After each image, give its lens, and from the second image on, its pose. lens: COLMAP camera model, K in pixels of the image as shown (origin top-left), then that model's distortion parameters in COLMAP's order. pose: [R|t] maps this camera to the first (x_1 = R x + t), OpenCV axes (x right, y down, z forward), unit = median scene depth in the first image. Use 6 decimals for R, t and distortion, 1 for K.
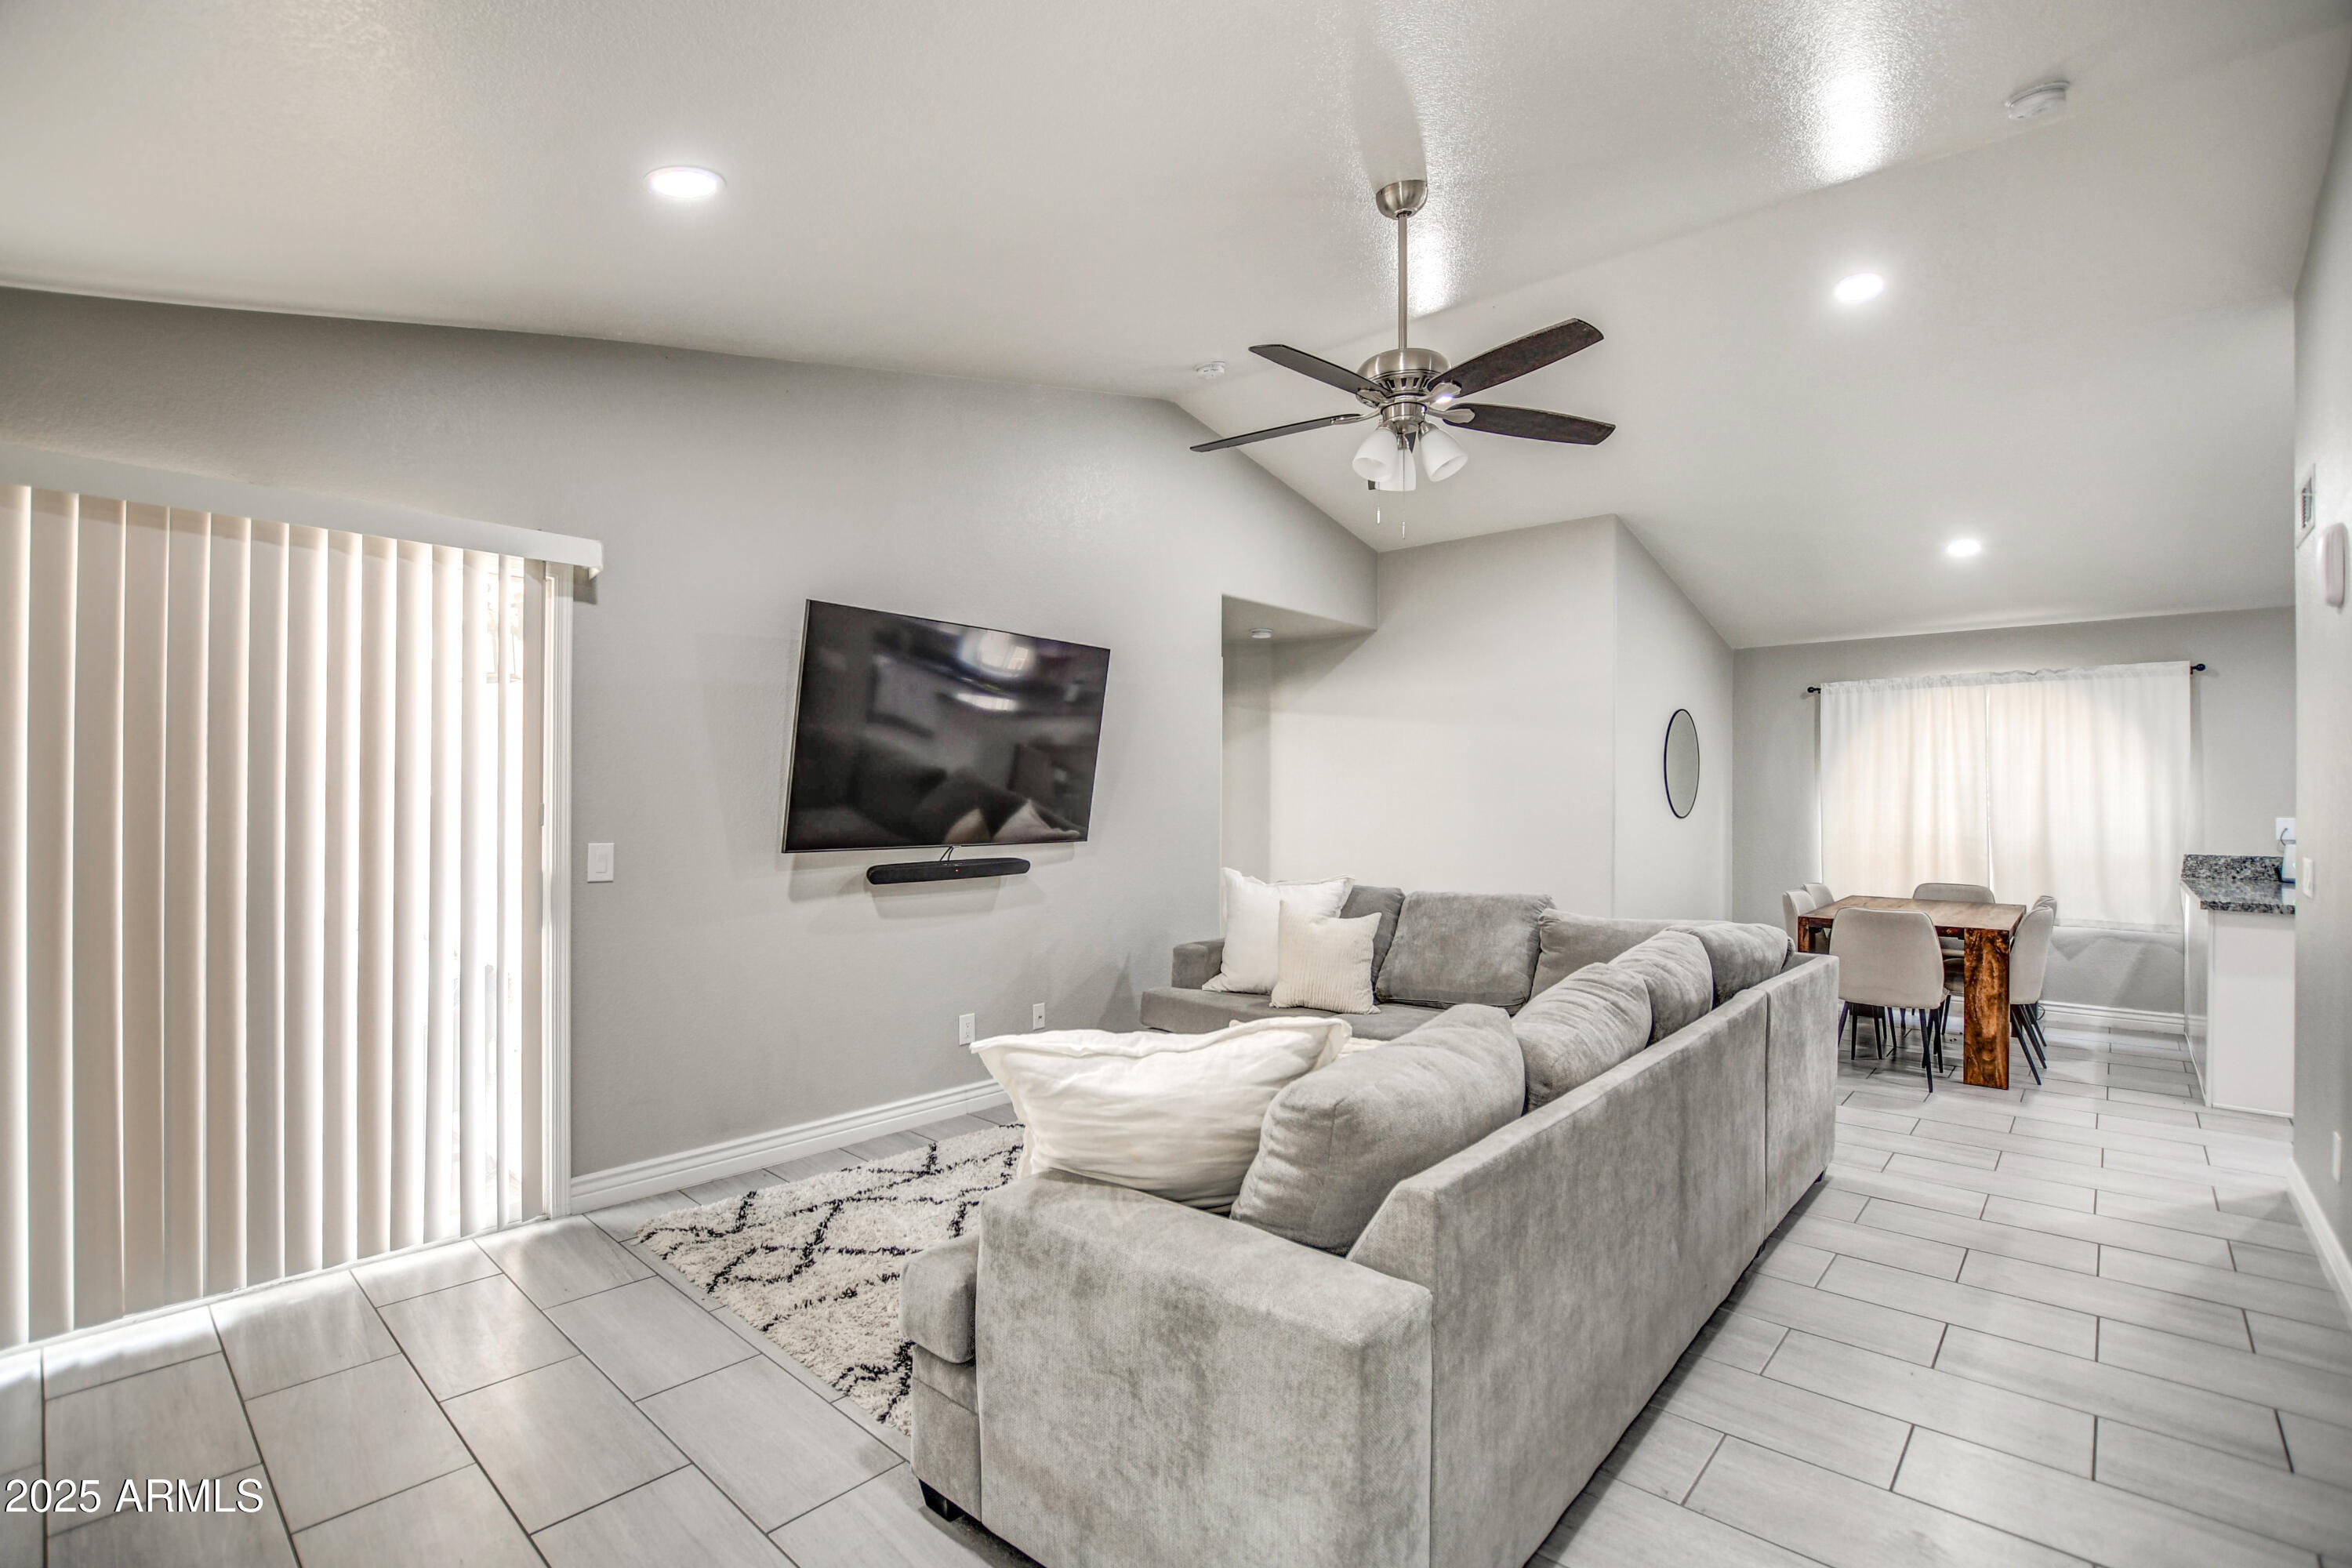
lens RADIAL K [[1057.2, 0, 1195.5], [0, 1057.2, 799.6], [0, 0, 1]] dist [-0.027937, 0.001249]
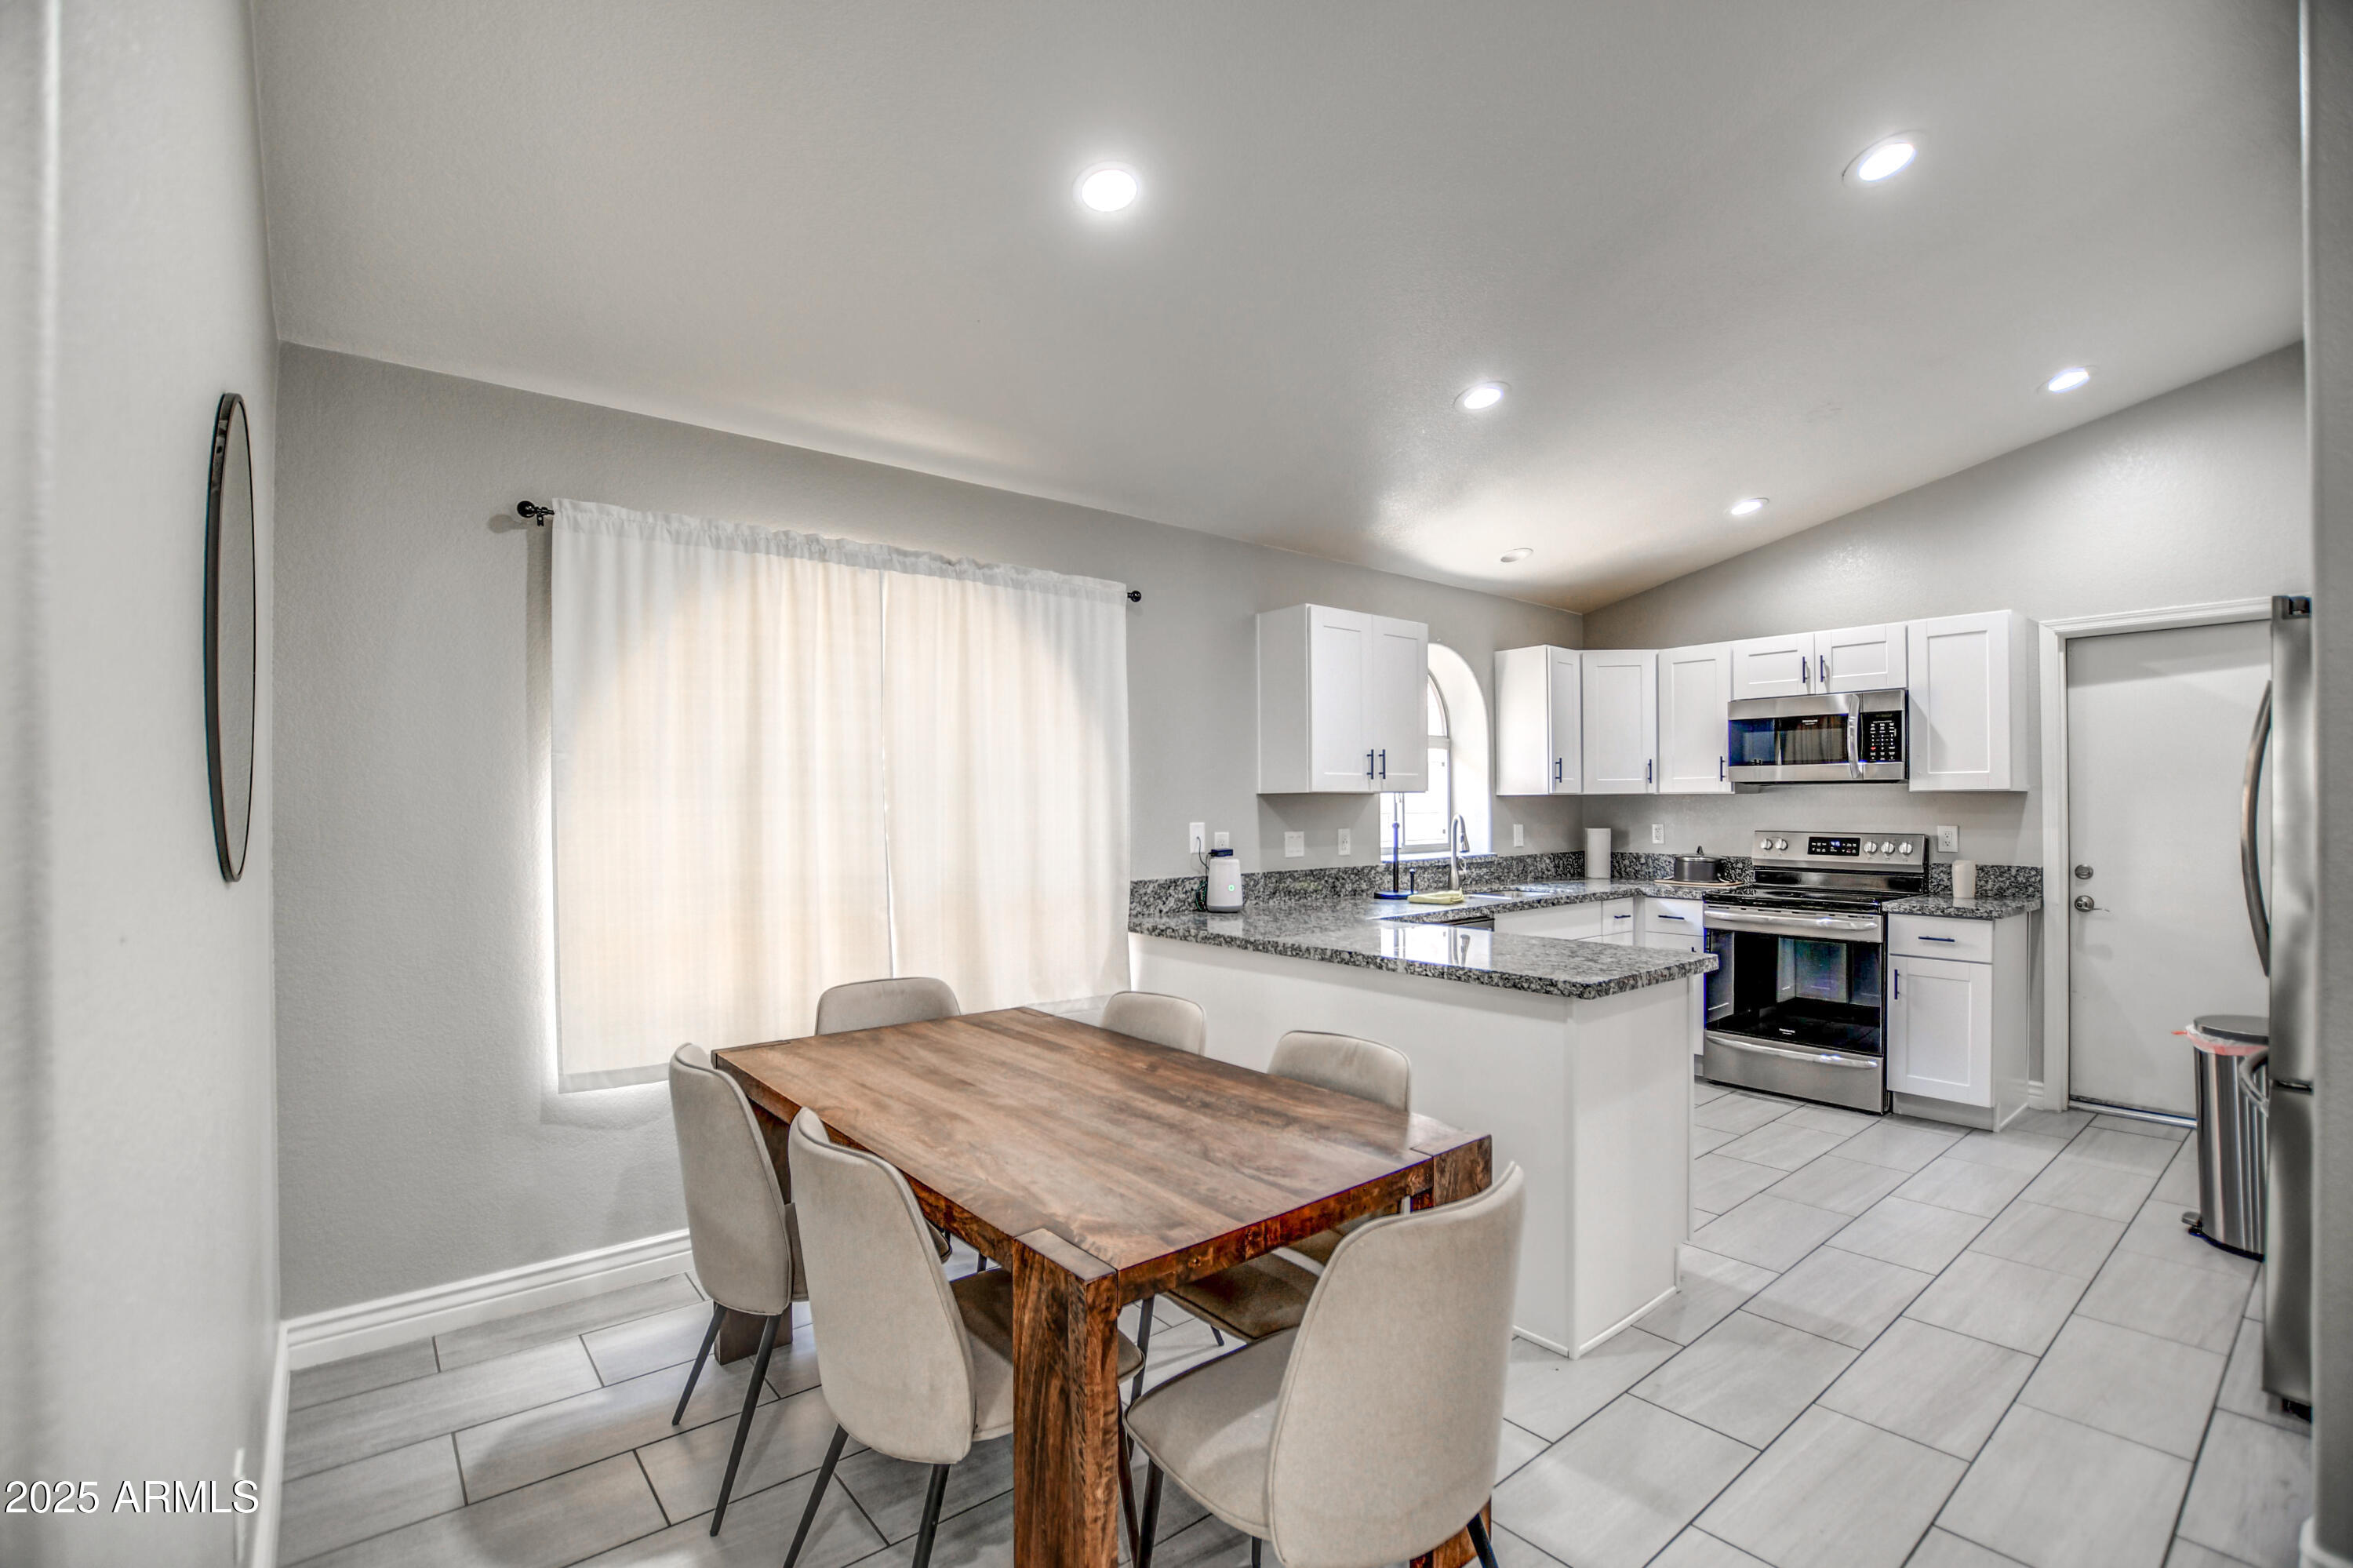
lens RADIAL K [[1057.7, 0, 1196.1], [0, 1057.7, 799.6], [0, 0, 1]] dist [-0.027937, 0.001249]
pose [[0.163011, -0.003847, 0.986617, 0.299862], [0.010422, 0.999943, 0.002177, 0.000355], [-0.986569, 0.009927, 0.163042, 0.810492]]
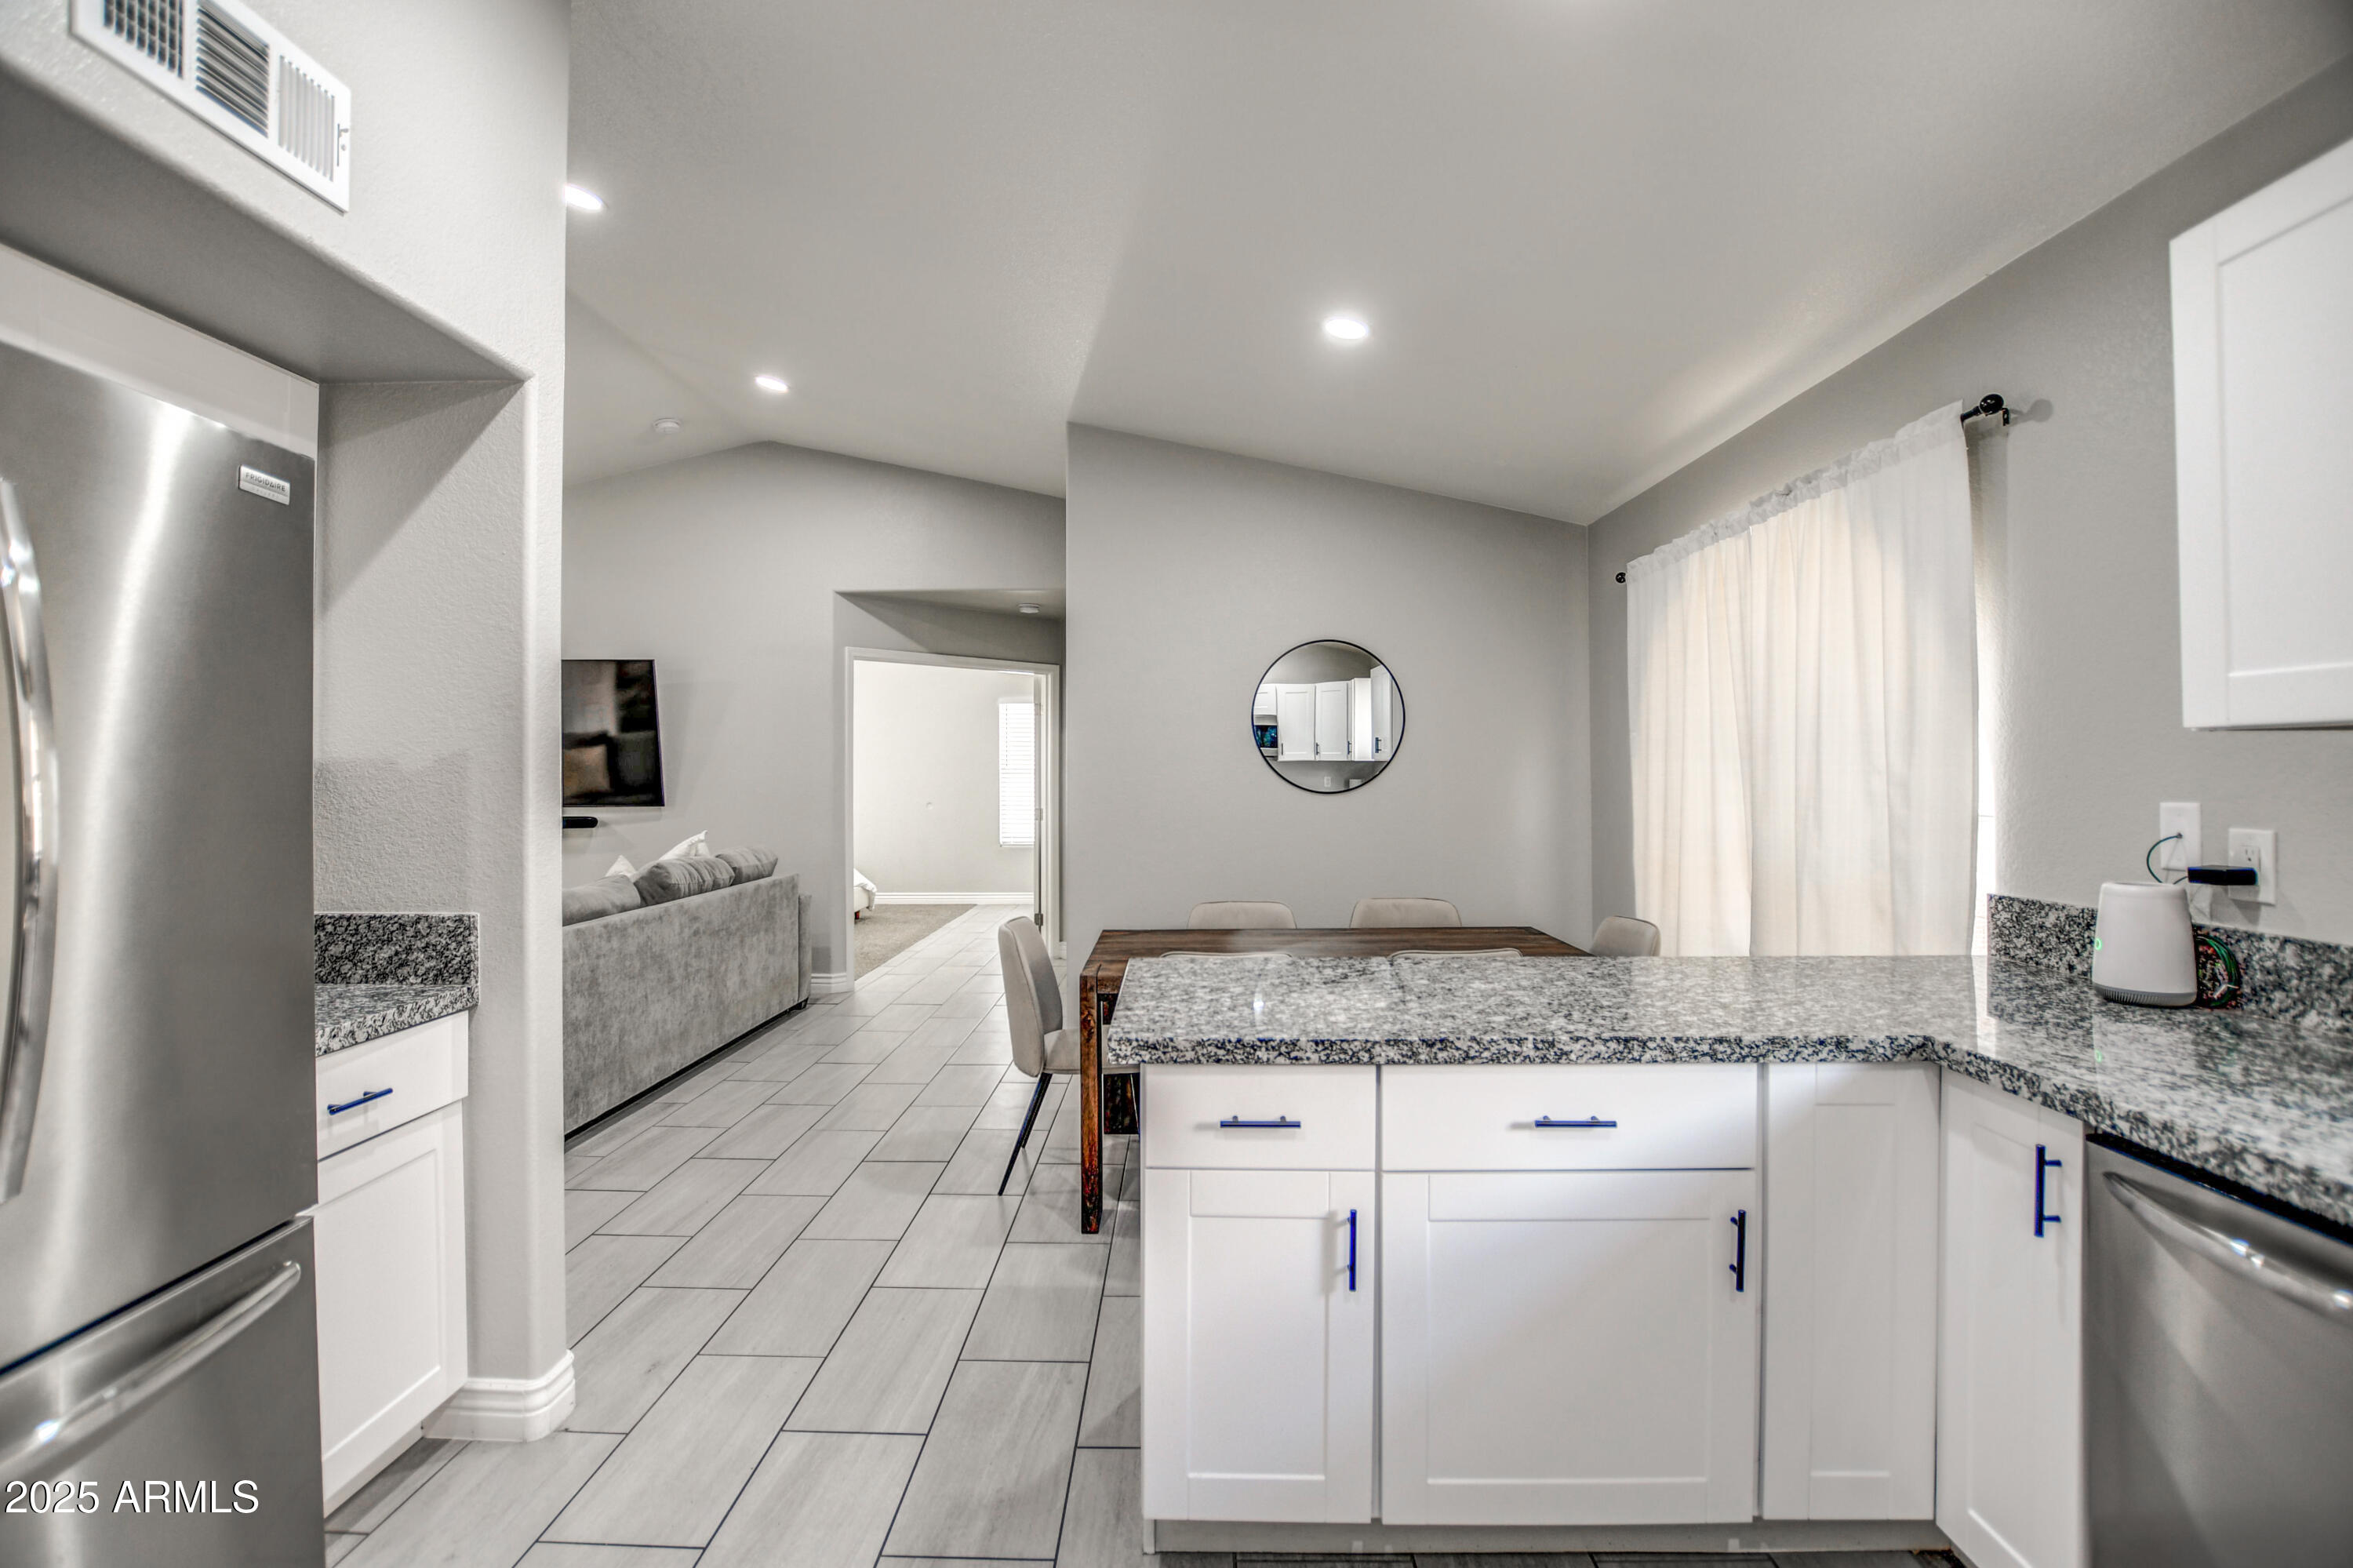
lens RADIAL K [[1068.8, 0, 1183.1], [0, 1068.8, 794.7], [0, 0, 1]] dist [-0.033235, 0.004015]
pose [[0.640626, 0.005521, -0.767833, 1.026038], [0.005611, 0.999914, 0.011871, 0.009053], [0.767833, -0.011913, 0.640540, 0.497607]]
